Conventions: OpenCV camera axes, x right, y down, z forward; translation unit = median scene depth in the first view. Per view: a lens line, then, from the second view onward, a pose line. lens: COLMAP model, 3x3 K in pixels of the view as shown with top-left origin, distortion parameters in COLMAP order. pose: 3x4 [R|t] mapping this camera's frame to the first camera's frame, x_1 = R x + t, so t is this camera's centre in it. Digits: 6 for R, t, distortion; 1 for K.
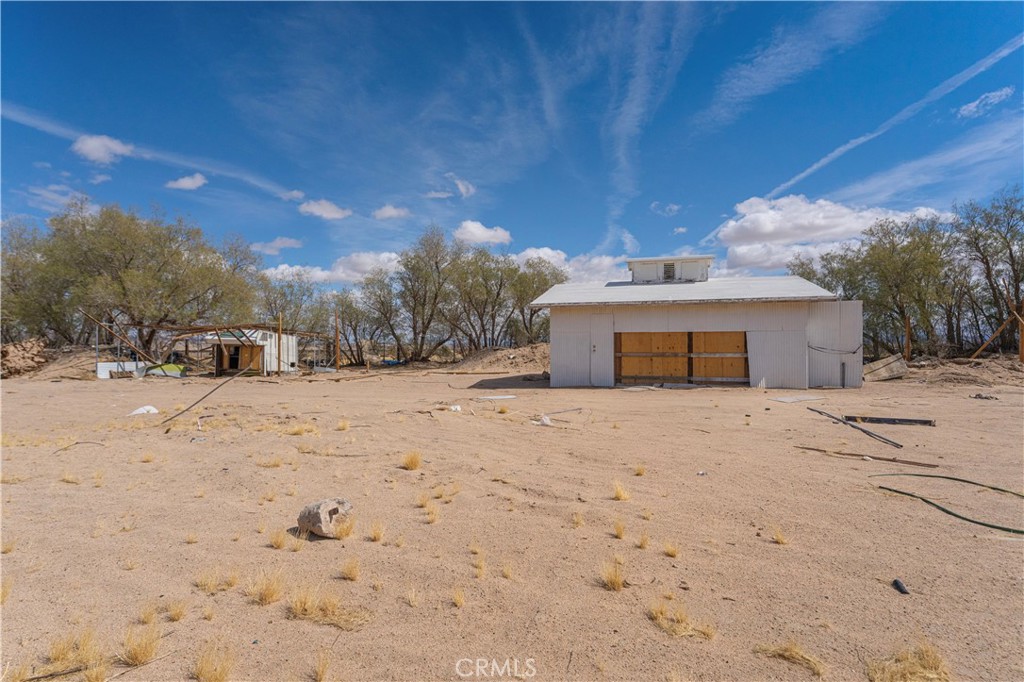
lens RADIAL K [[503.6, 0, 509.8], [0, 503.6, 341.2], [0, 0, 1]] dist [0.005144, 0.000421]
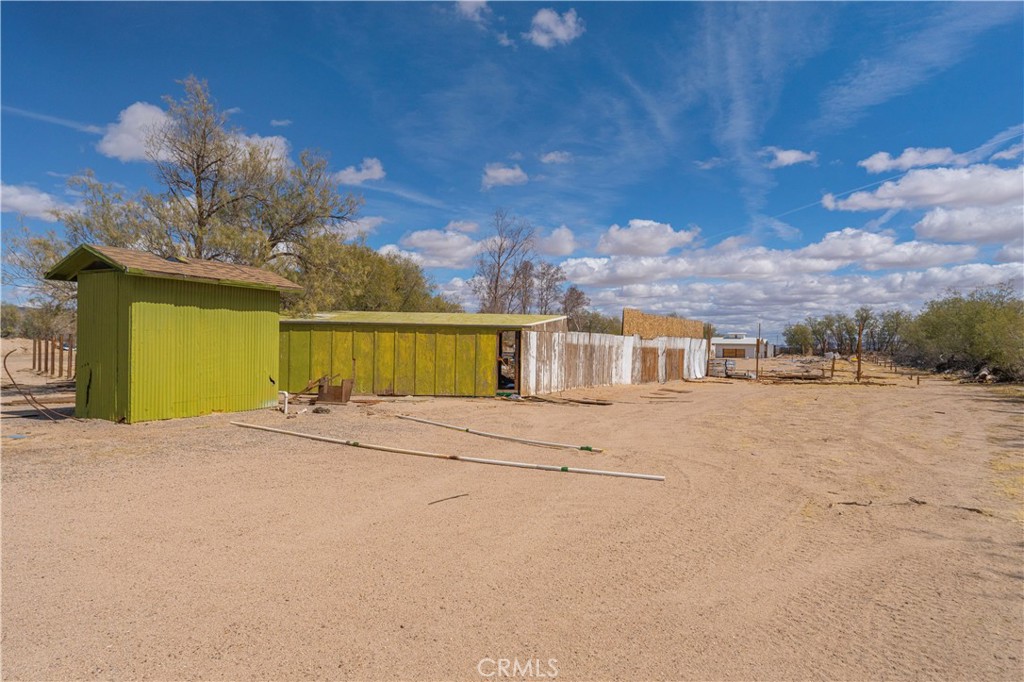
lens RADIAL K [[602.5, 0, 509.8], [0, 602.5, 341.6], [0, 0, 1]] dist [-0.021766, -0.001371]
pose [[0.968486, 0.020628, -0.248210, 0.101326], [-0.019305, 0.999783, 0.007764, -0.000586], [0.248317, -0.002728, 0.968675, -0.385629]]
